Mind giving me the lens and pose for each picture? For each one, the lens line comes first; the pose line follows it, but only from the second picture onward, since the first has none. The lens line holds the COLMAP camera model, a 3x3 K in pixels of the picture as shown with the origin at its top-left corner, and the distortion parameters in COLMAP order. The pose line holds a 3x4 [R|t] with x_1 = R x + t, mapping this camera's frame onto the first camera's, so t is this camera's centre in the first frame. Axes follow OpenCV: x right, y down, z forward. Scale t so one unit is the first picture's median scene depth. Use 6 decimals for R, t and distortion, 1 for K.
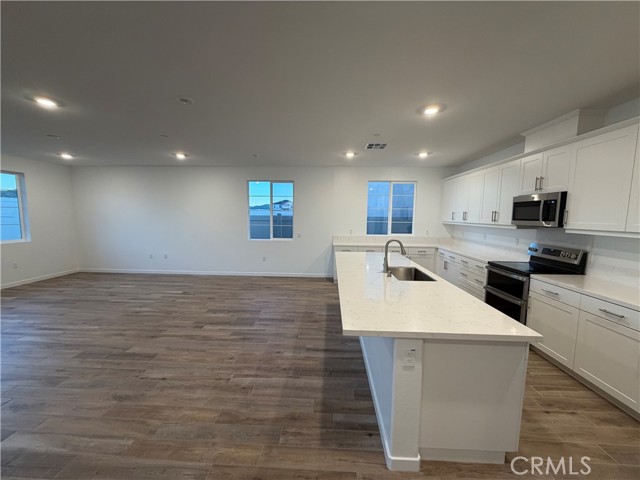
lens RADIAL K [[257.0, 0, 321.3], [0, 257.0, 245.4], [0, 0, 1]] dist [-0.000556, 0.000177]
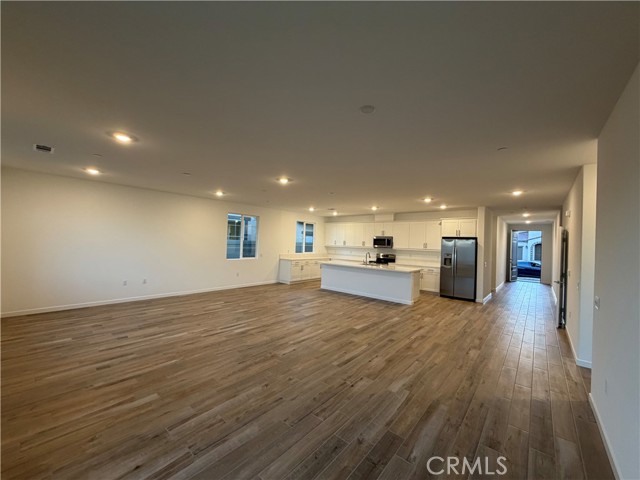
lens RADIAL K [[257.0, 0, 320.2], [0, 257.0, 238.5], [0, 0, 1]] dist [-0.000556, 0.000177]
pose [[0.612769, 0.019222, 0.790028, -1.755712], [0.067180, 0.994818, -0.076312, 0.002067], [-0.787402, 0.099836, 0.608302, -0.220118]]
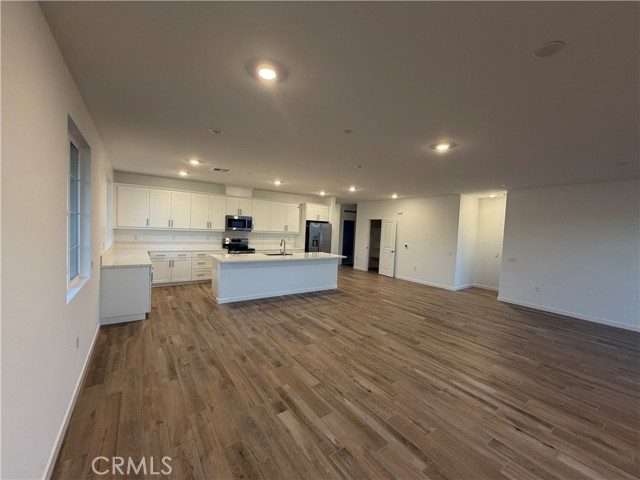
lens RADIAL K [[257.0, 0, 319.8], [0, 257.0, 239.8], [0, 0, 1]] dist [-0.000556, 0.000177]
pose [[-0.624168, -0.071600, 0.778002, -1.259923], [0.042528, 0.991202, 0.125339, -0.220935], [-0.780131, 0.111319, -0.615632, 1.668729]]
